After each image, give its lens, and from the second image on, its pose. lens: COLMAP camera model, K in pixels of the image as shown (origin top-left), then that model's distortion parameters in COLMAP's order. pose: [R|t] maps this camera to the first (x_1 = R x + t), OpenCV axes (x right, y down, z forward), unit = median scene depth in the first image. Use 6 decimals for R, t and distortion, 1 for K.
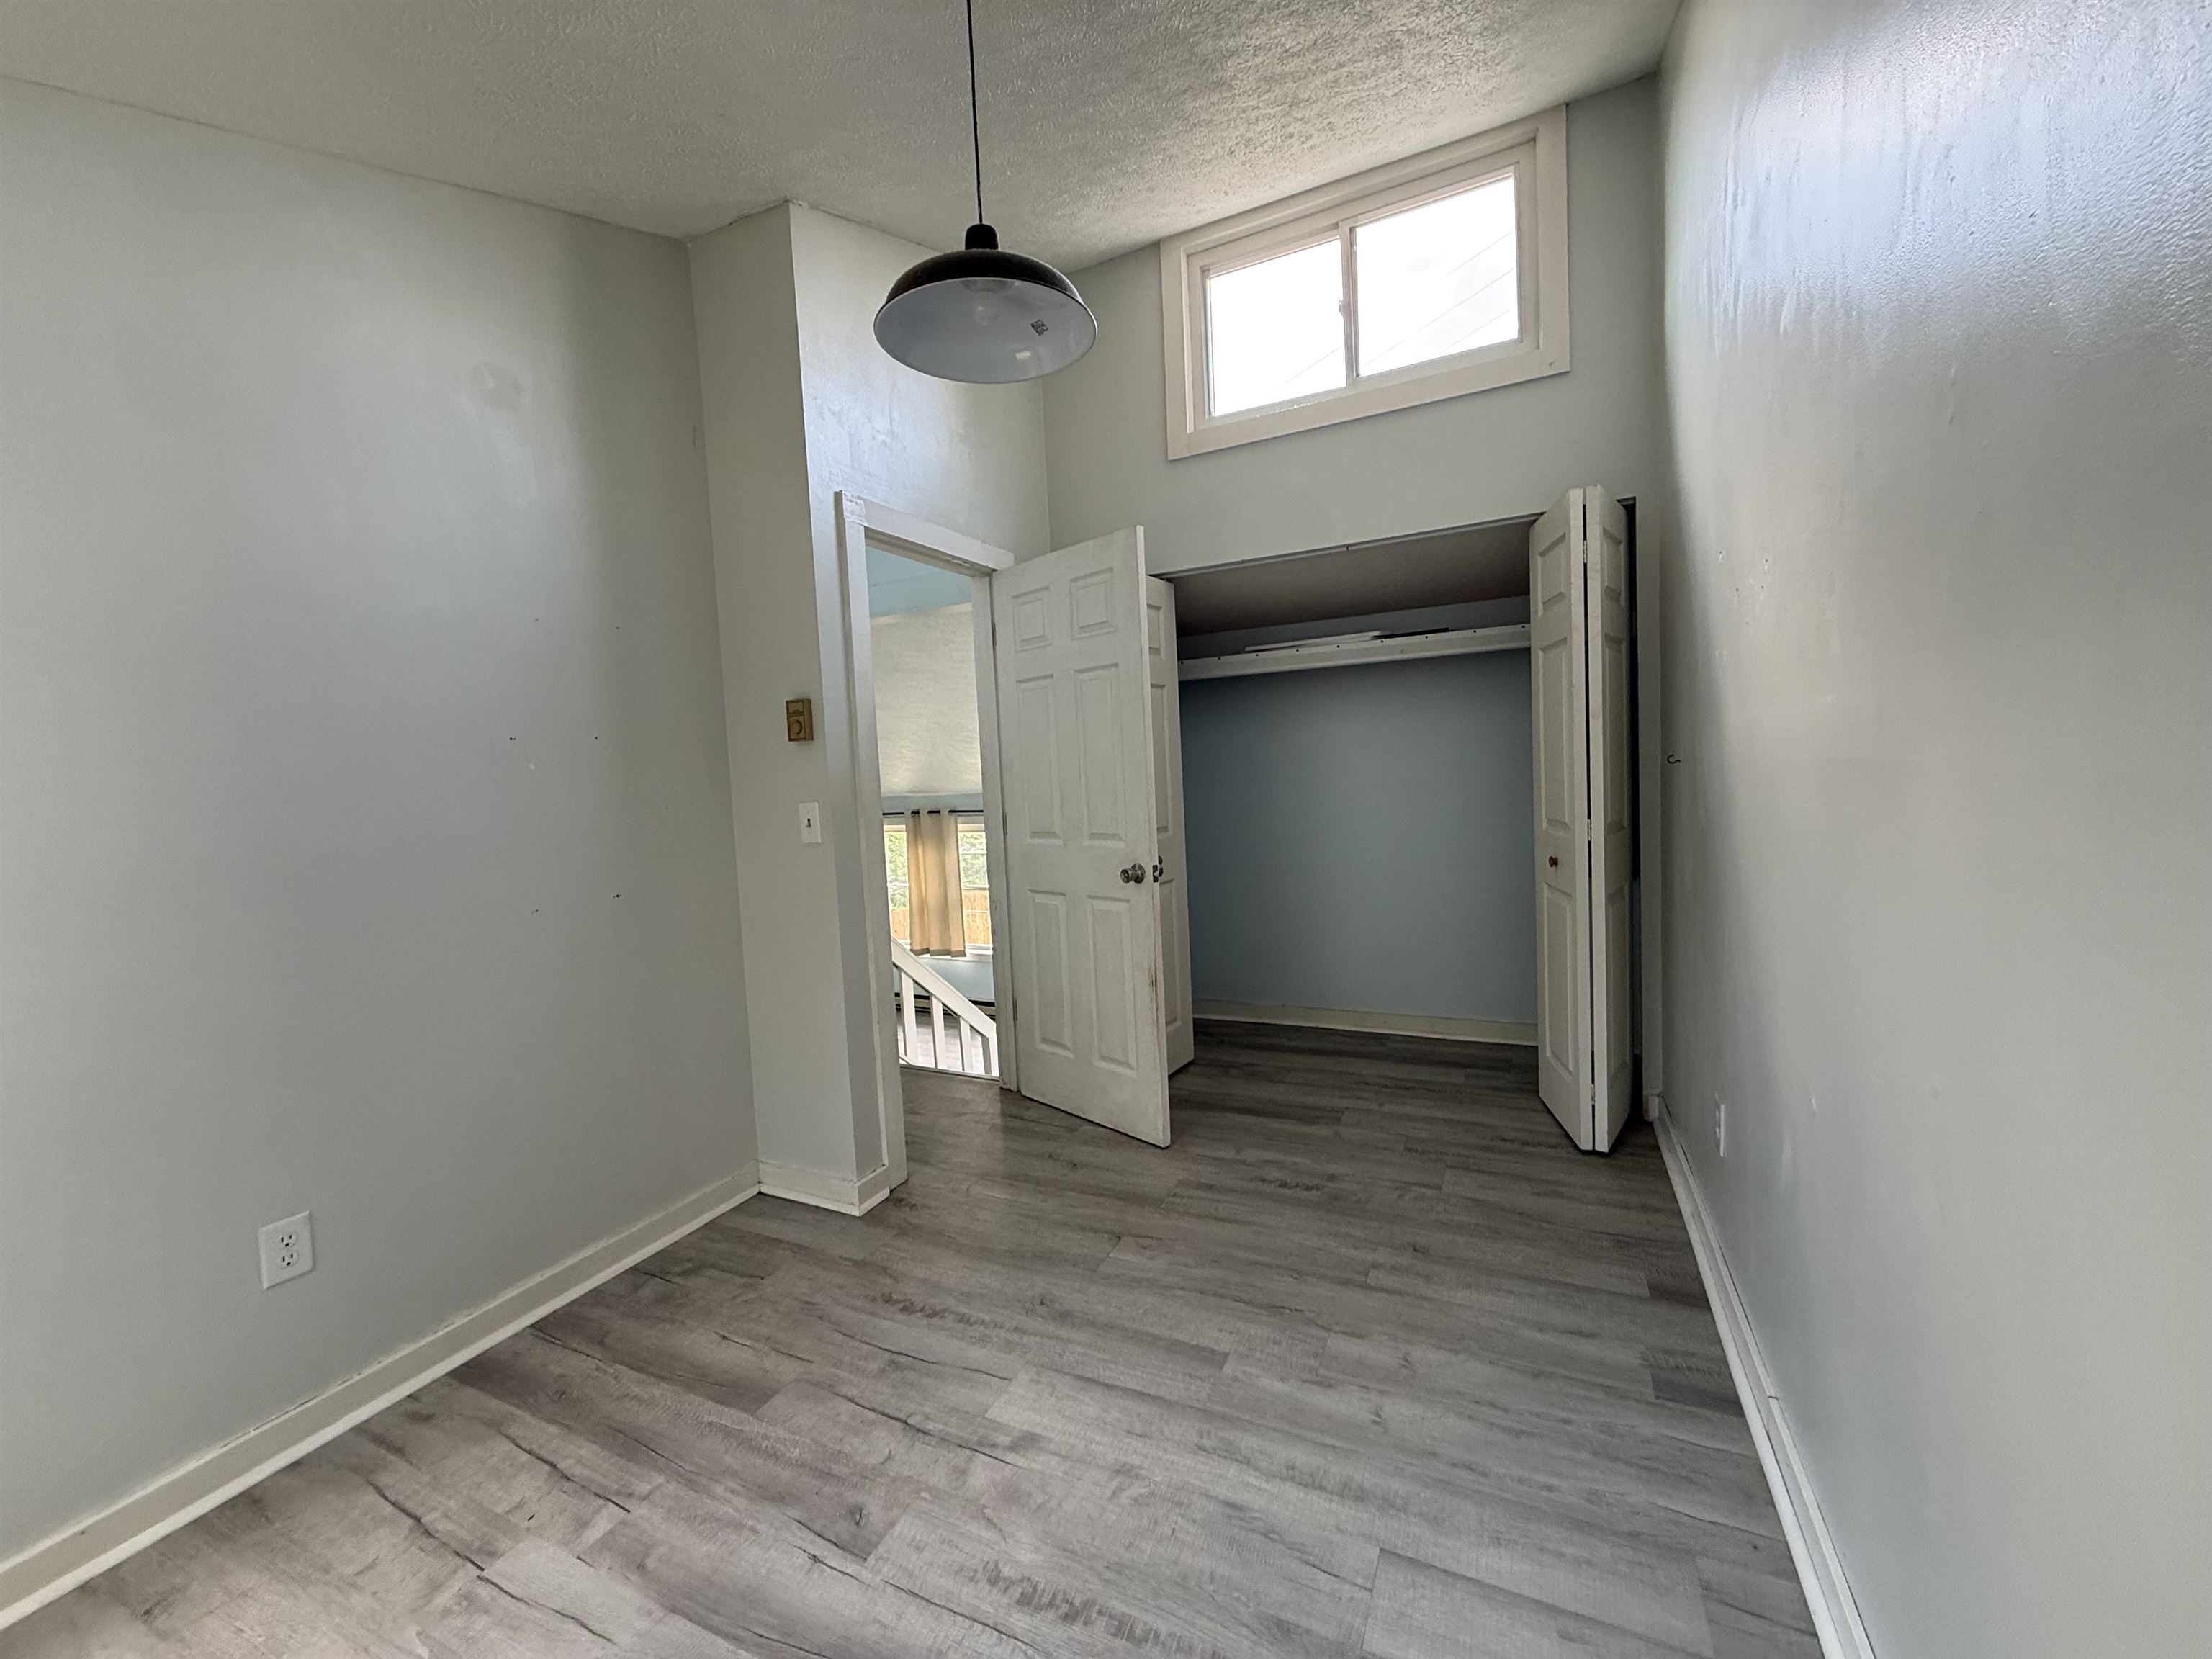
lens RADIAL K [[880.8, 0, 1087.3], [0, 880.8, 828.6], [0, 0, 1]] dist [0.002187, -0.000195]
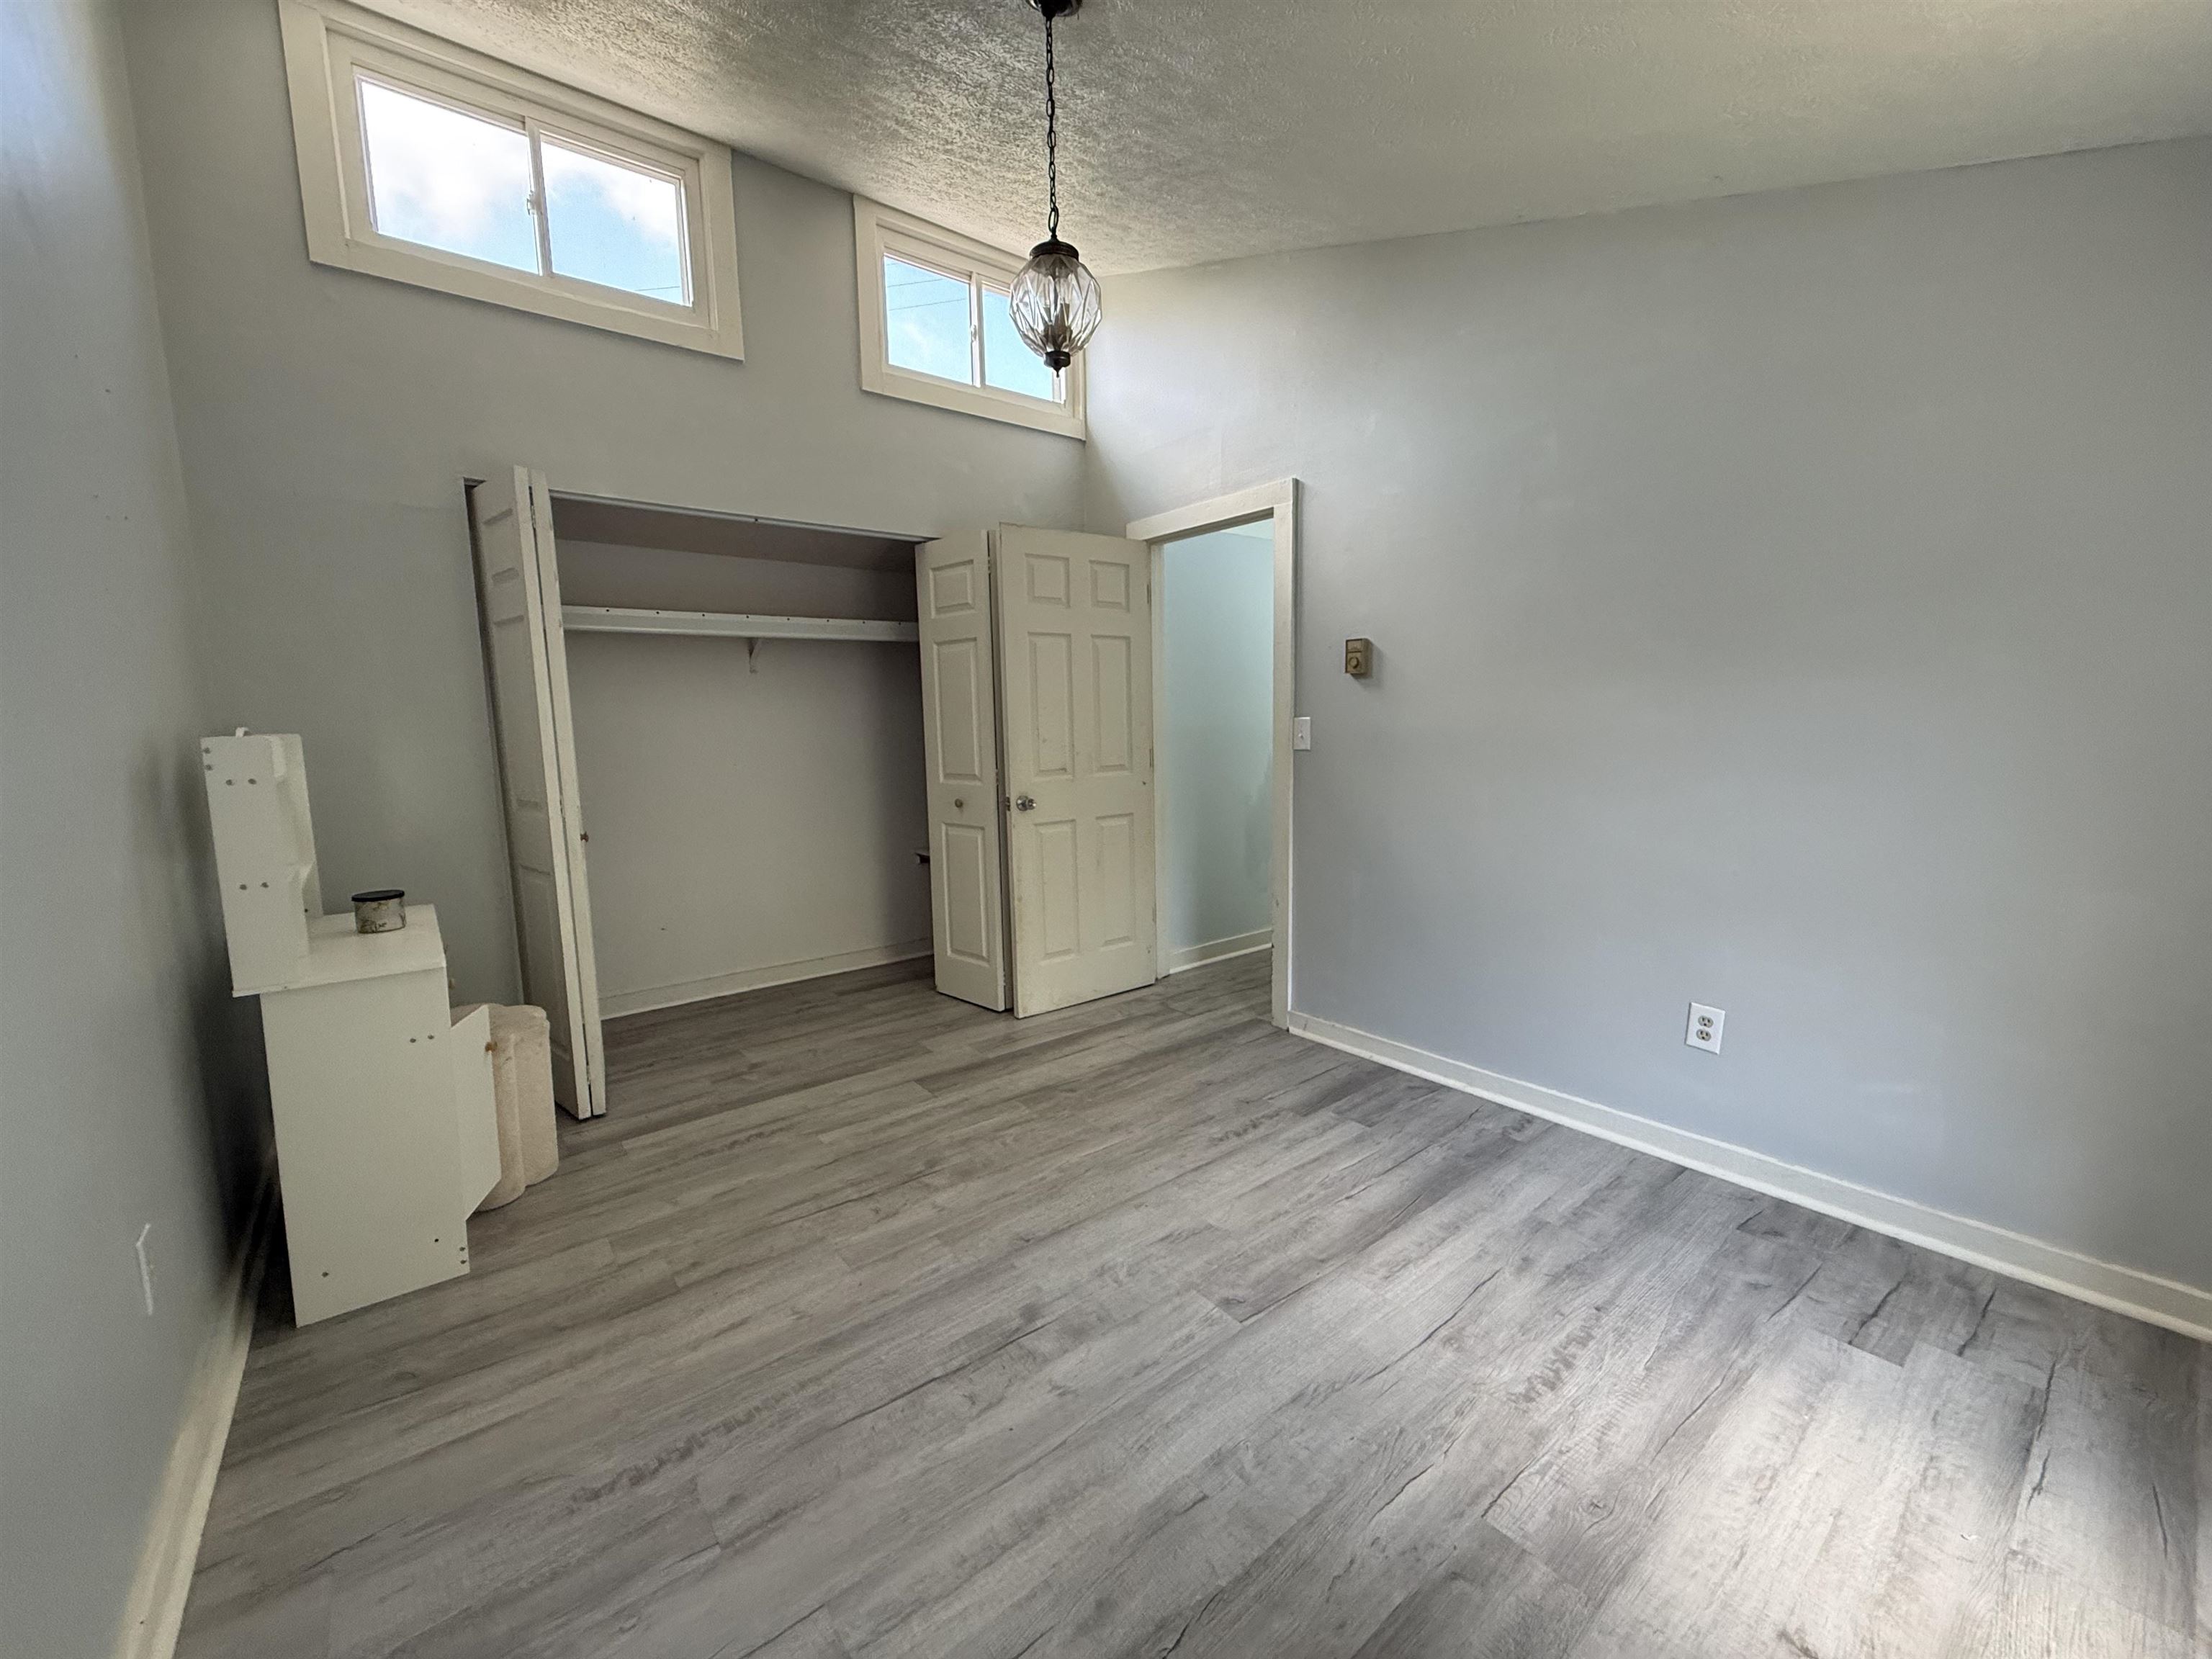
lens RADIAL K [[880.8, 0, 1091.9], [0, 880.8, 825.2], [0, 0, 1]] dist [0.002187, -0.000195]
pose [[0.423502, -0.063296, 0.903681, -1.068503], [0.058433, 0.997387, 0.042476, 0.038241], [-0.904009, 0.034816, 0.426094, 0.454812]]
